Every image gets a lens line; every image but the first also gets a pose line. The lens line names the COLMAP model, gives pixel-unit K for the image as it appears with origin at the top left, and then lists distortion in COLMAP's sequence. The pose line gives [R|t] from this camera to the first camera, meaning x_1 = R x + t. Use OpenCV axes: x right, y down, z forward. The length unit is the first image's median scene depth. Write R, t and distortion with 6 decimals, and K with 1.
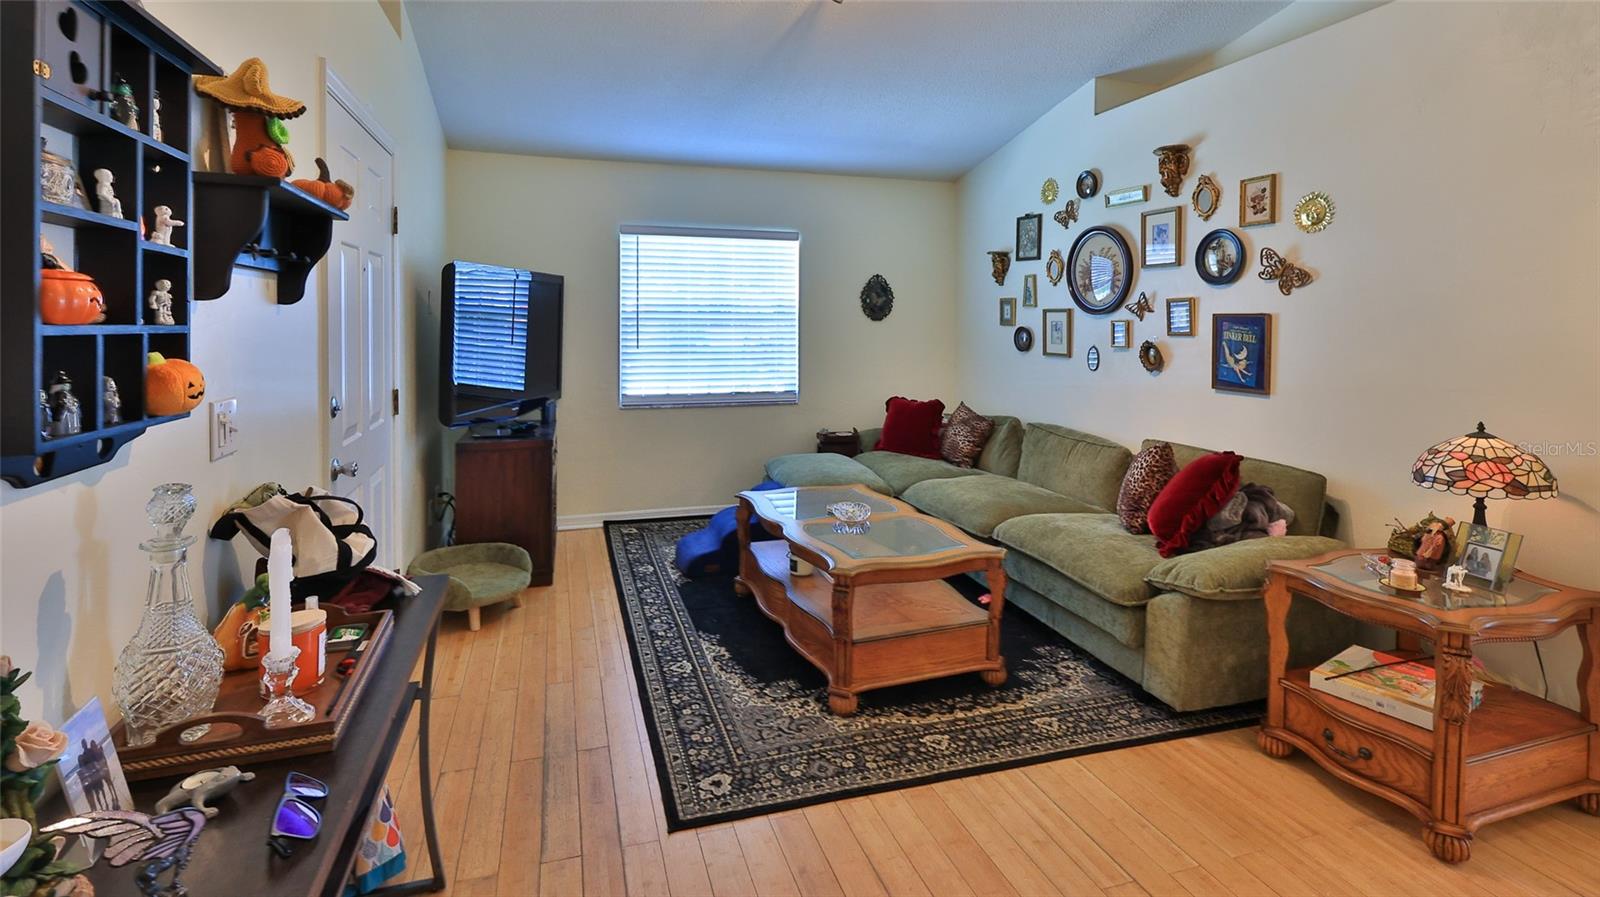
lens RADIAL K [[707.4, 0, 838.2], [0, 707.4, 330.1], [0, 0, 1]] dist [-0.000656, -0.000308]
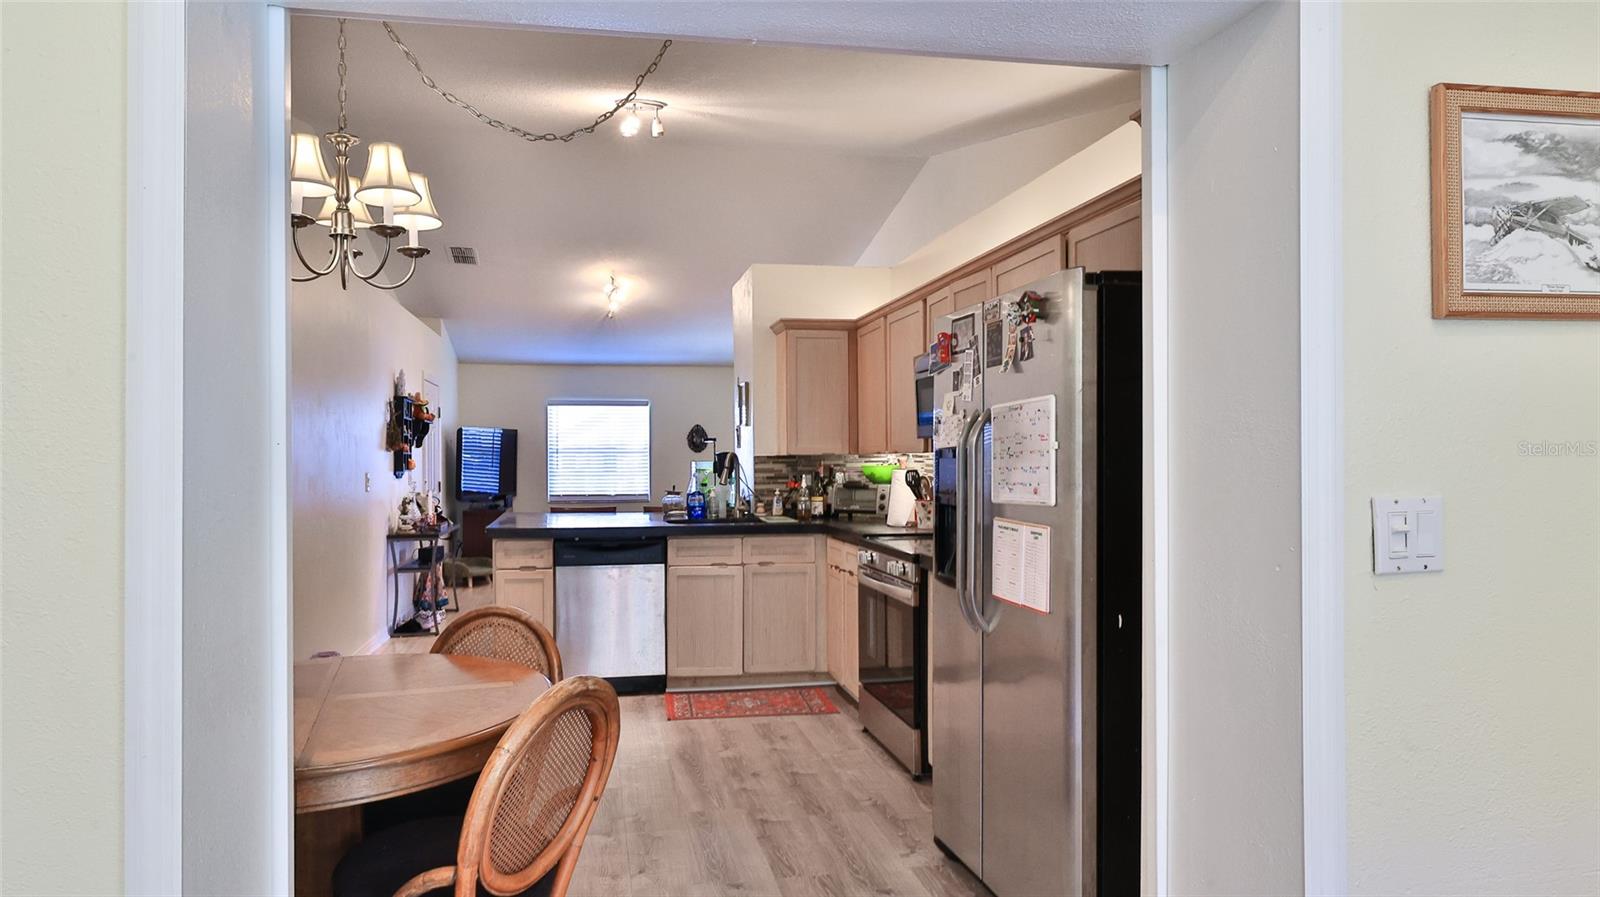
lens RADIAL K [[1011.2, 0, 788.0], [0, 1011.2, 456.4], [0, 0, 1]] dist [-0.003593, -0.000215]
pose [[0.982087, -0.007799, -0.188269, 0.766300], [0.004929, 0.999865, -0.015705, 0.035859], [0.188366, 0.014496, 0.981992, -1.393090]]
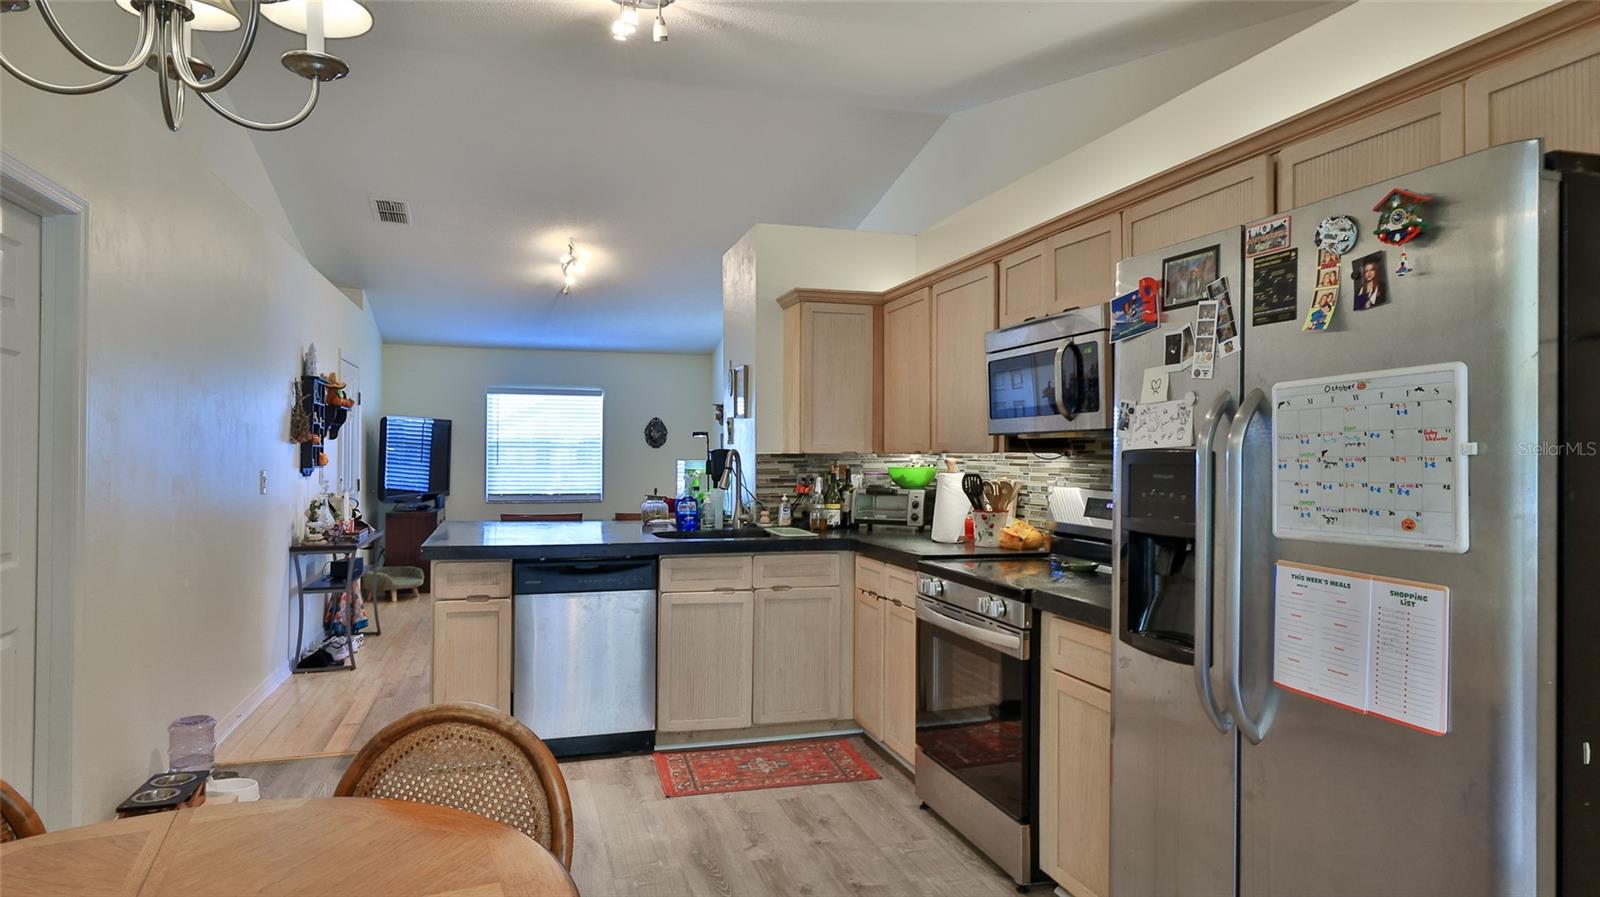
lens RADIAL K [[940.9, 0, 809.9], [0, 940.9, 446.4], [0, 0, 1]] dist [0.001083, 0.000509]
pose [[0.997279, 0.001954, -0.073691, 0.596598], [-0.003545, 0.999763, -0.021463, 0.027200], [0.073632, 0.021666, 0.997050, -1.100197]]
